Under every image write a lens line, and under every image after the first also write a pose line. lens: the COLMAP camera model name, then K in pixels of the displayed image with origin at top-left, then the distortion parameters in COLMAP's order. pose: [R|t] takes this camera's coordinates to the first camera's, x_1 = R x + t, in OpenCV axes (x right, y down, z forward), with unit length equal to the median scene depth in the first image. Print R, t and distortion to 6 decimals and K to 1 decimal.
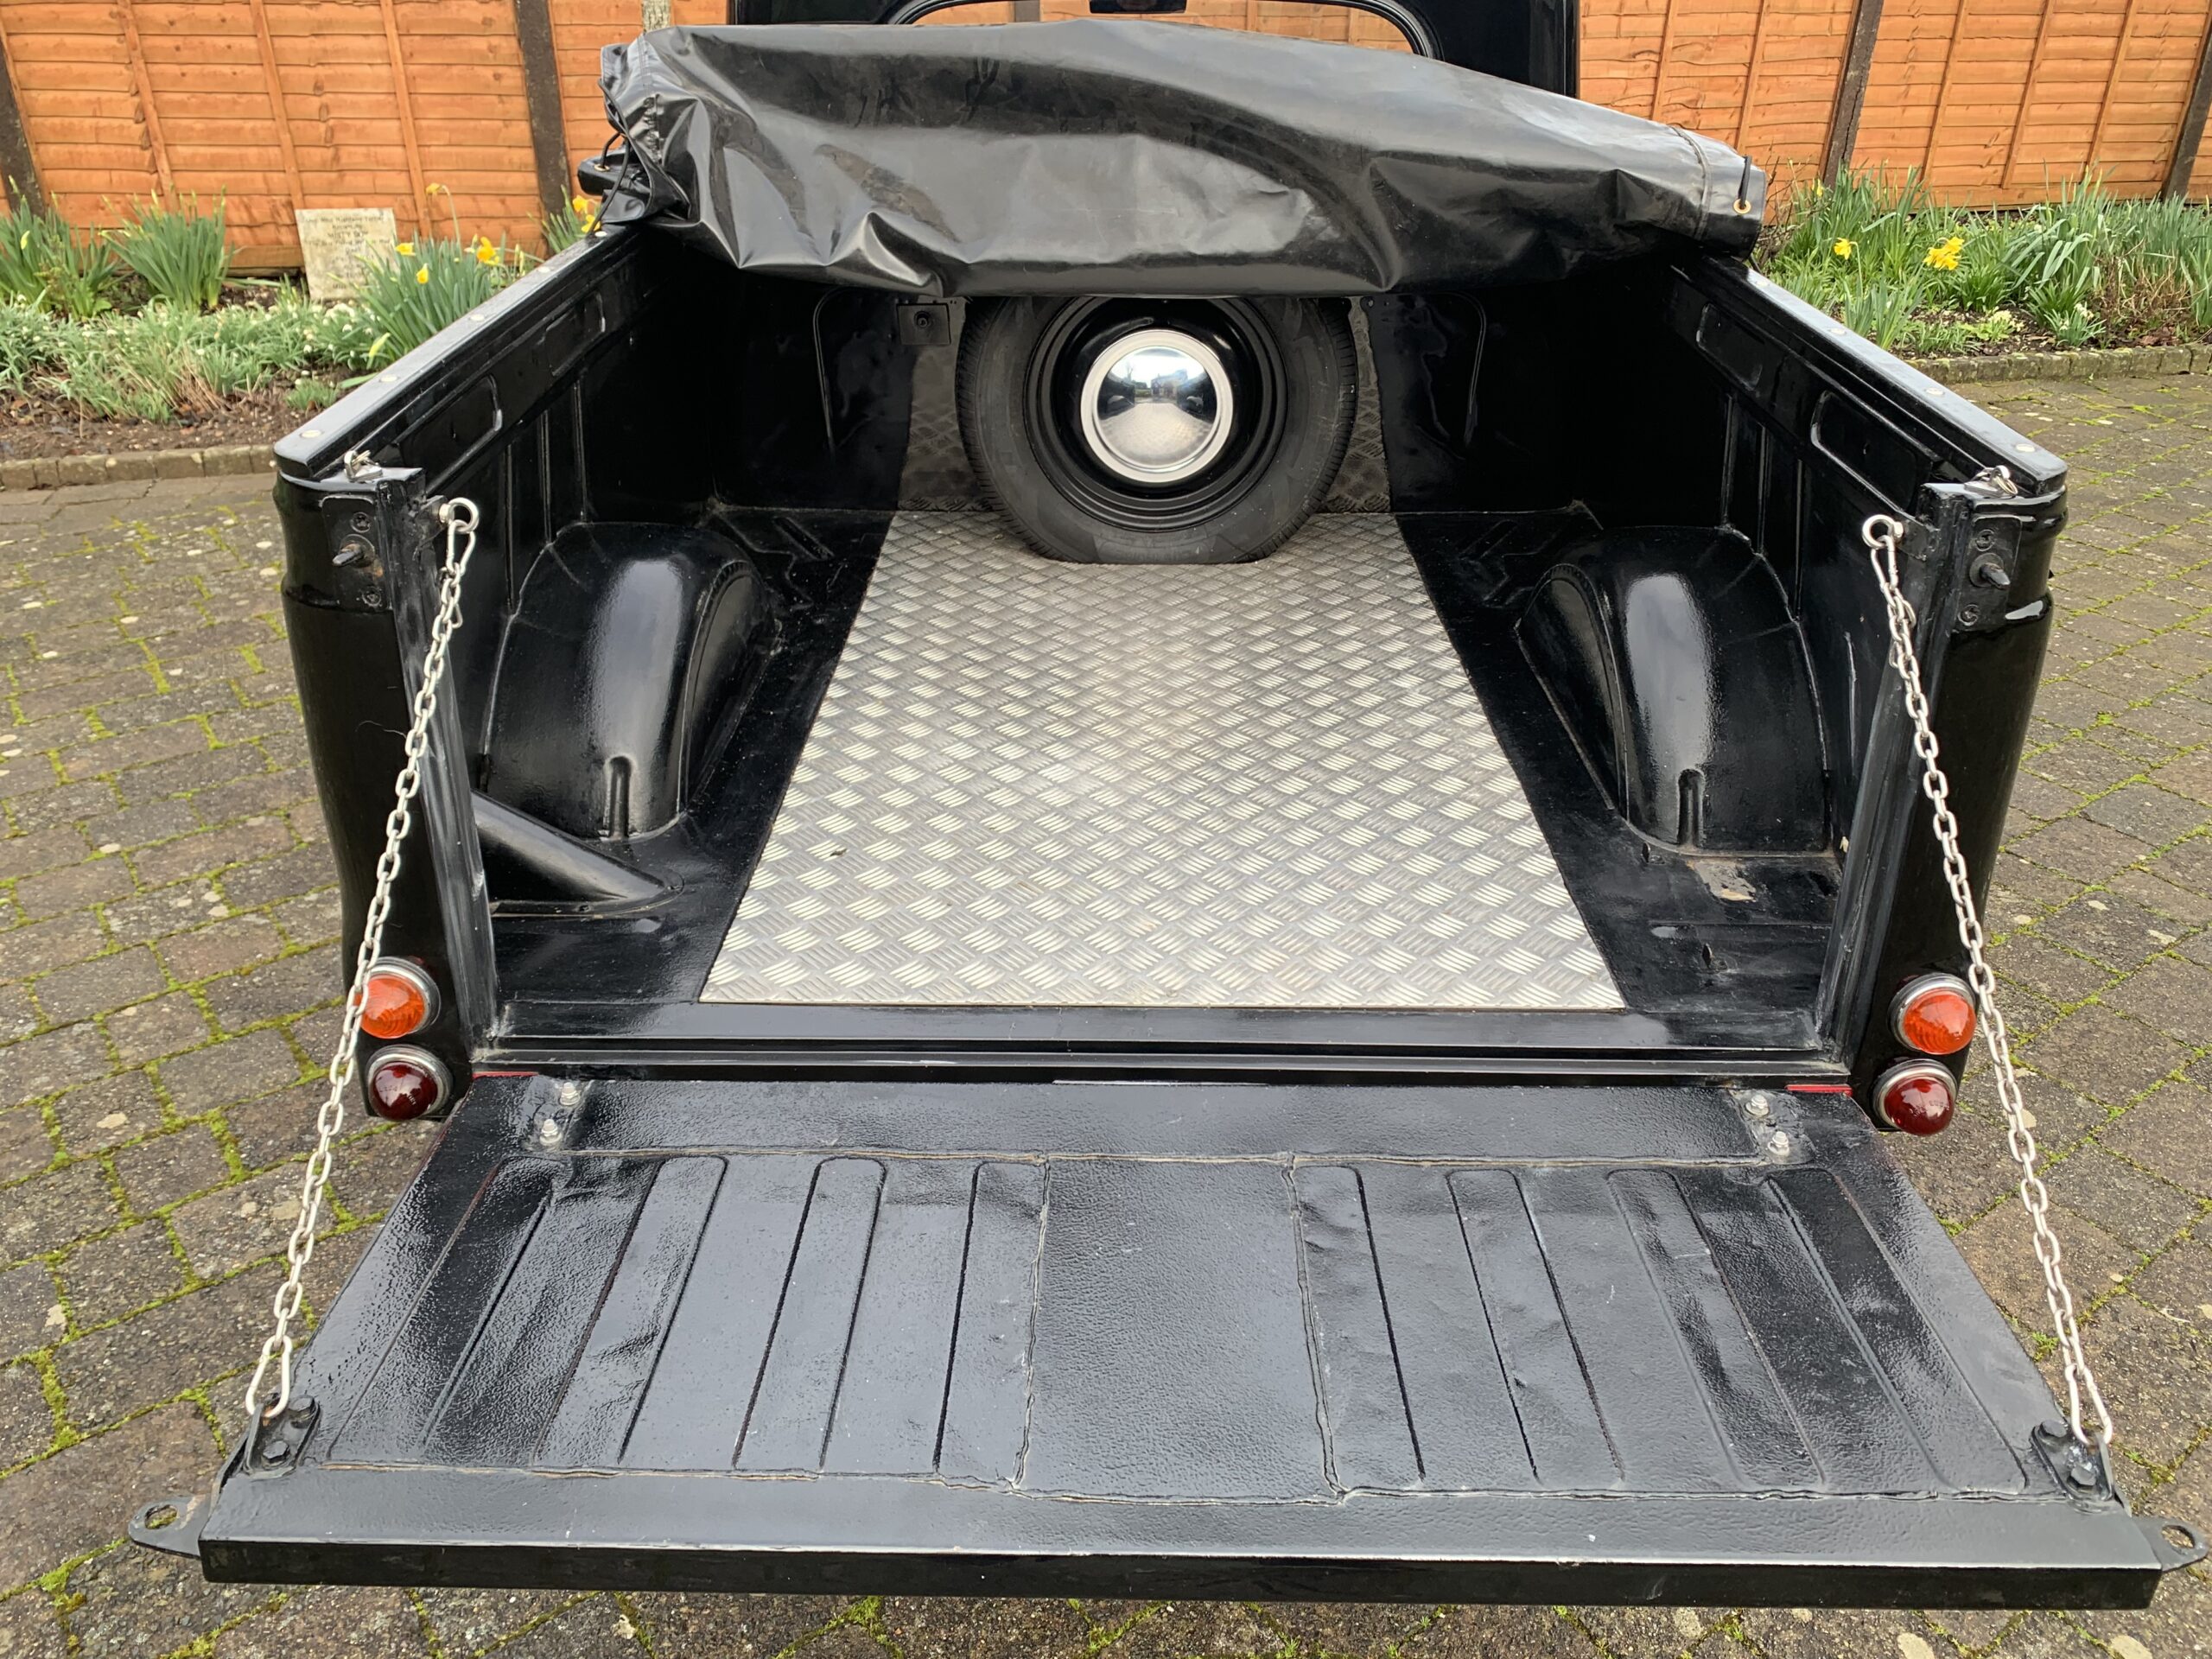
lens RADIAL K [[1670.8, 0, 1125.2], [0, 1670.8, 812.2], [0, 0, 1]] dist [0.009055, -0.002221]
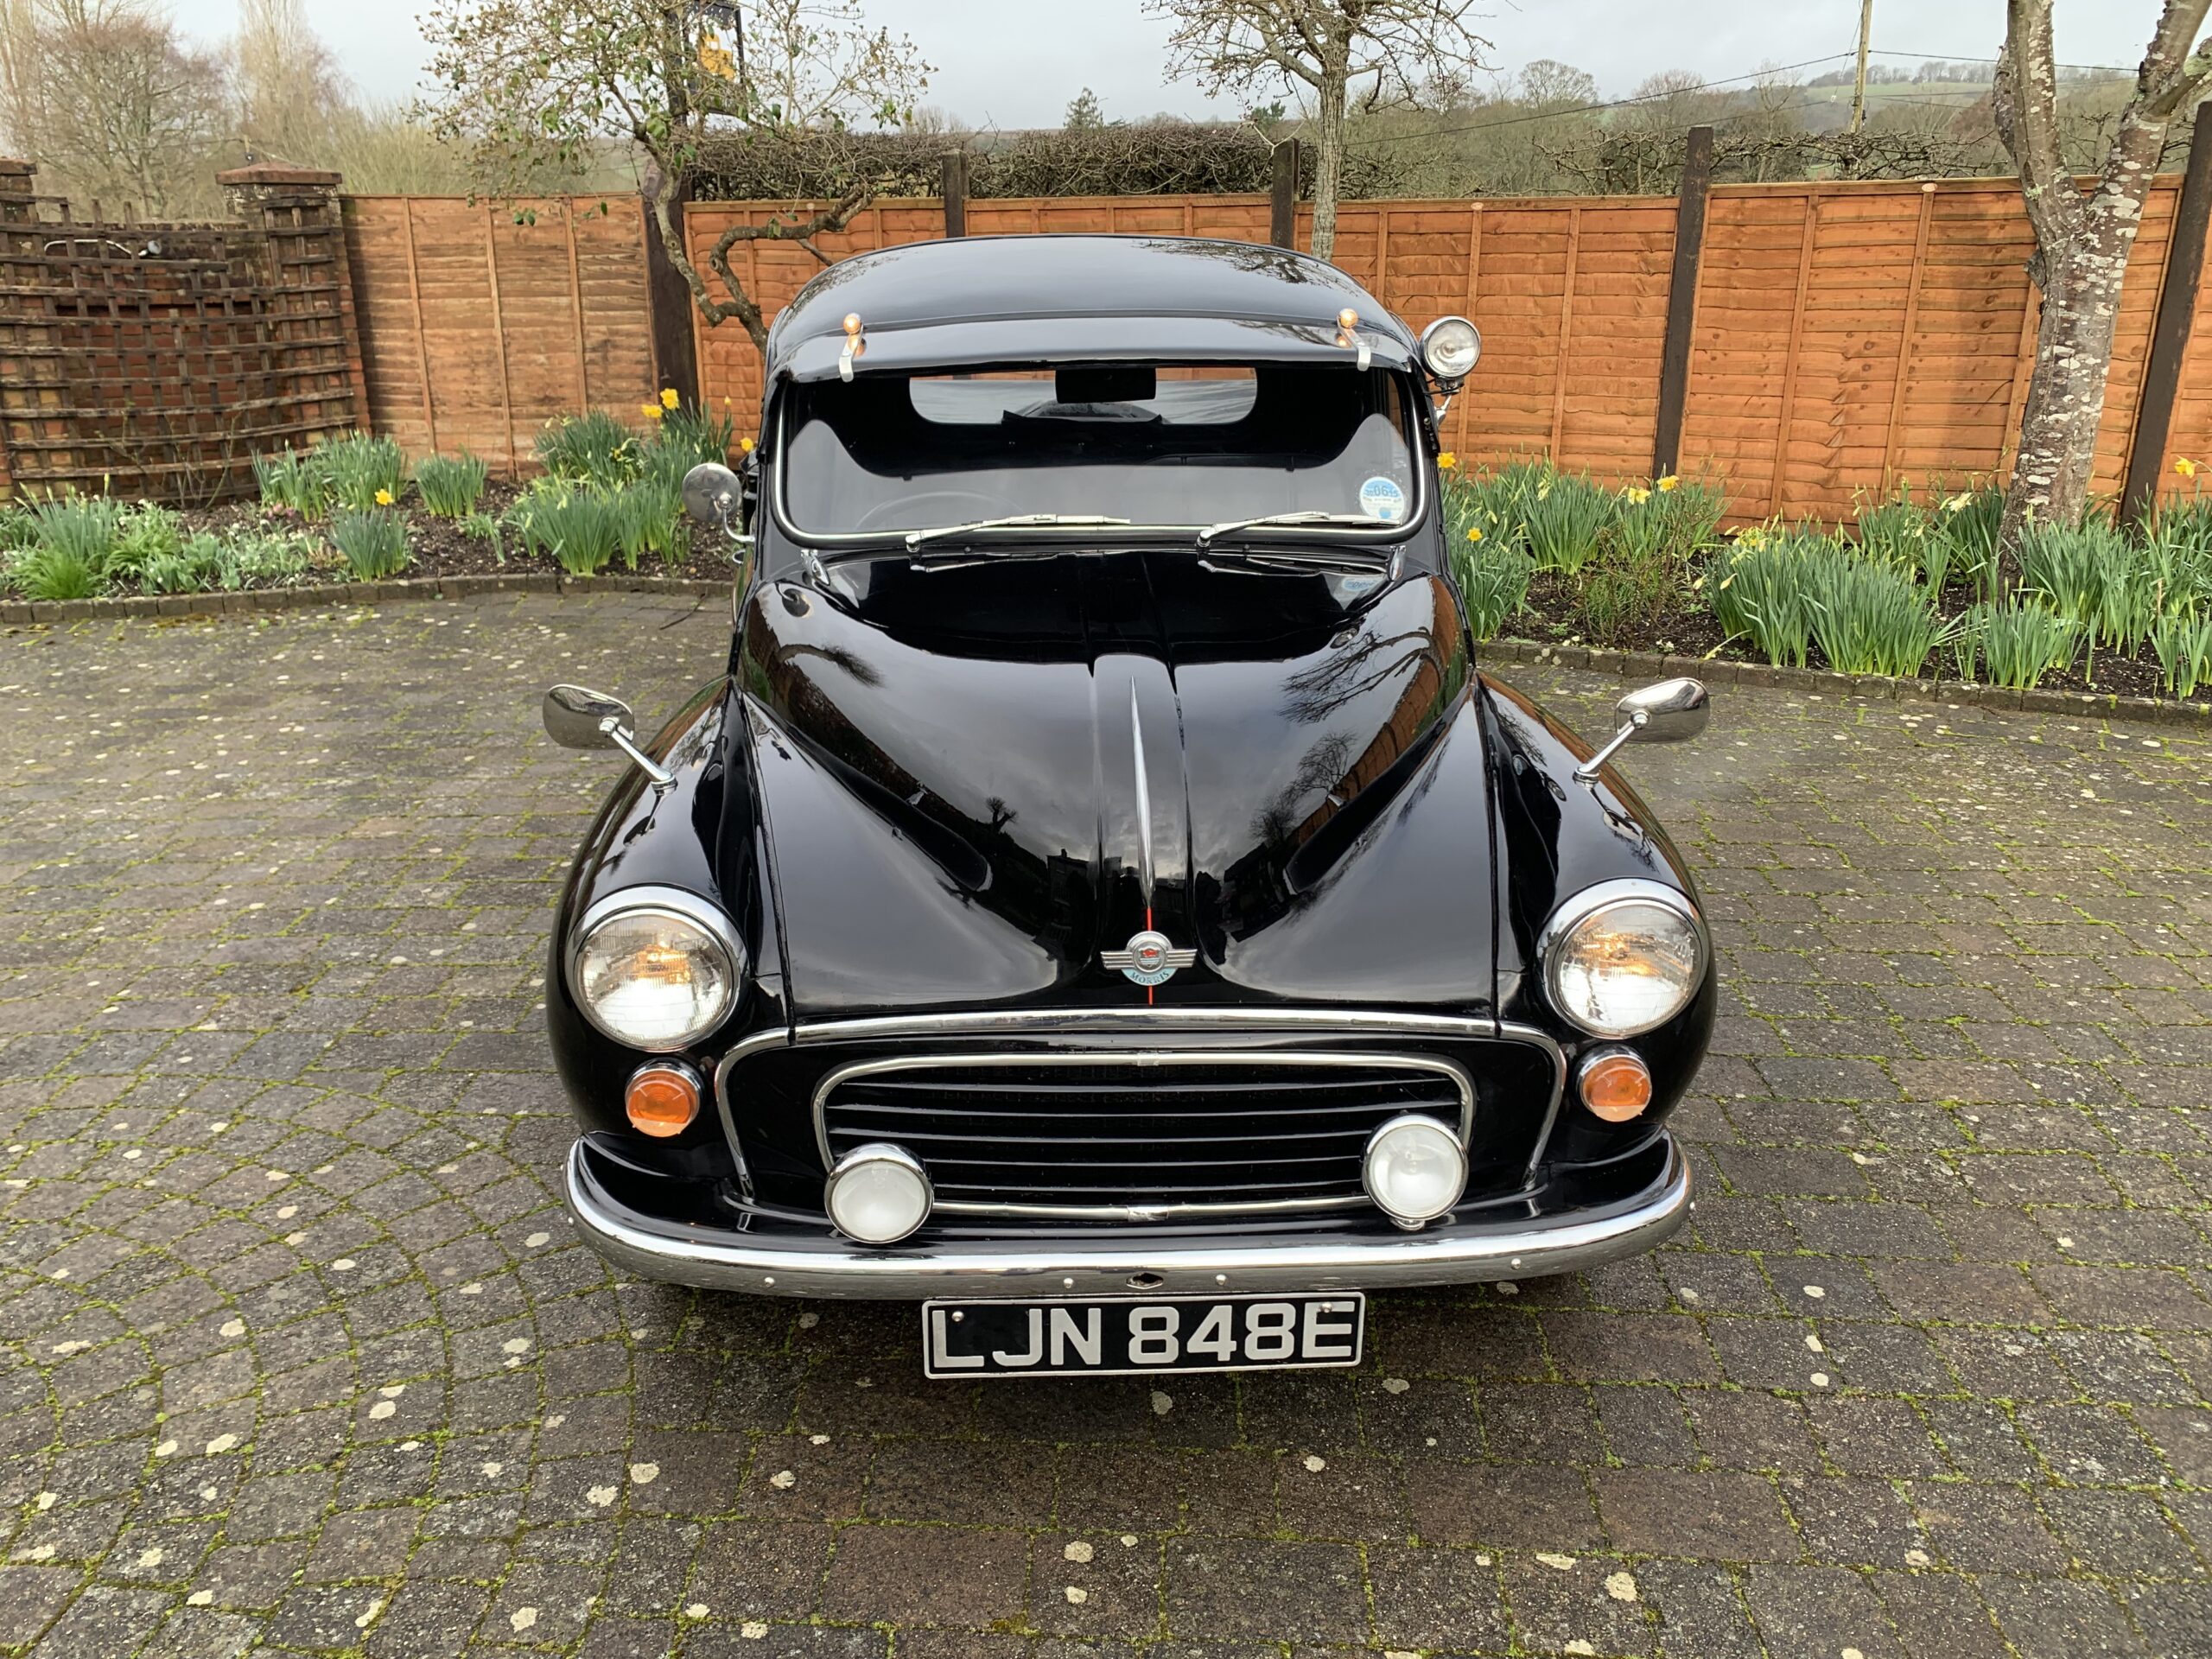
lens RADIAL K [[1685.2, 0, 1092.4], [0, 1685.2, 815.3], [0, 0, 1]] dist [0.007822, -0.004801]
pose [[0.770572, 0.186003, -0.609608, 0.619217], [-0.280394, 0.957870, -0.062167, 0.026069], [0.572362, 0.218834, 0.790262, -0.075671]]
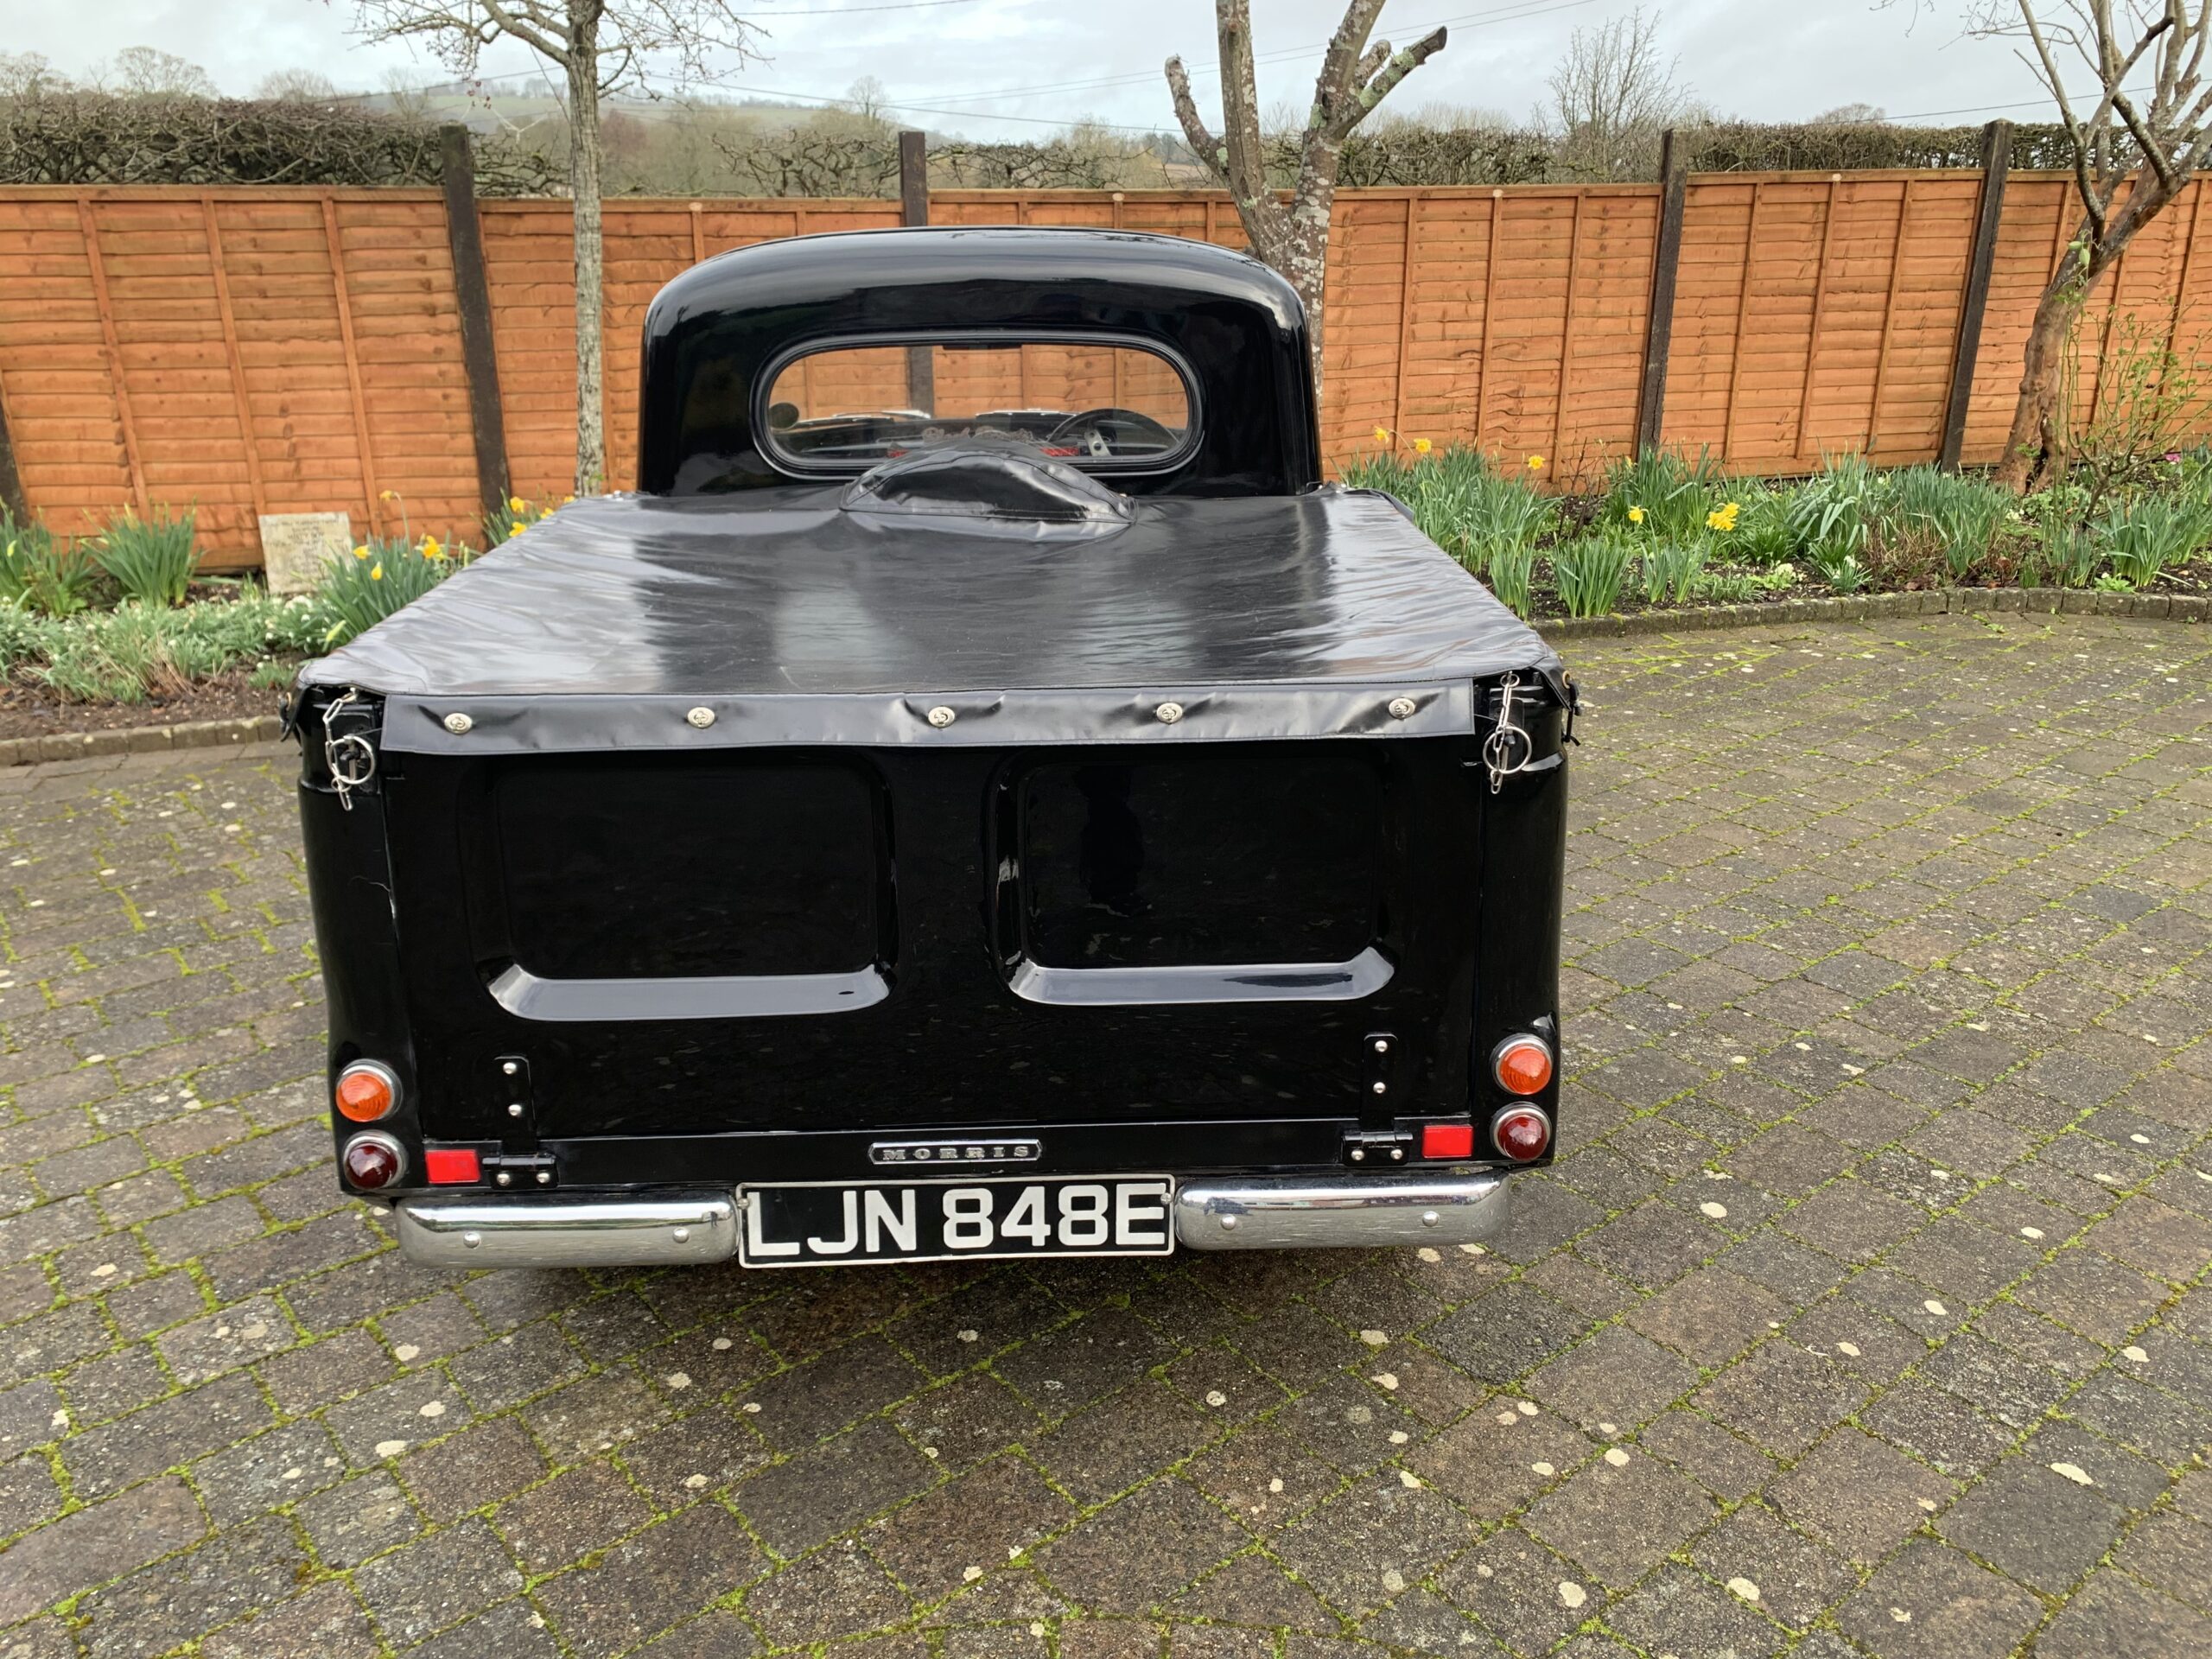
lens RADIAL K [[1678.9, 0, 1106.0], [0, 1678.9, 829.5], [0, 0, 1]] dist [0.001856, 0.005772]
pose [[0.999129, -0.030487, 0.028482, 0.038312], [0.034320, 0.988755, -0.145555, 0.038705], [-0.023725, 0.146405, 0.988940, -0.118906]]
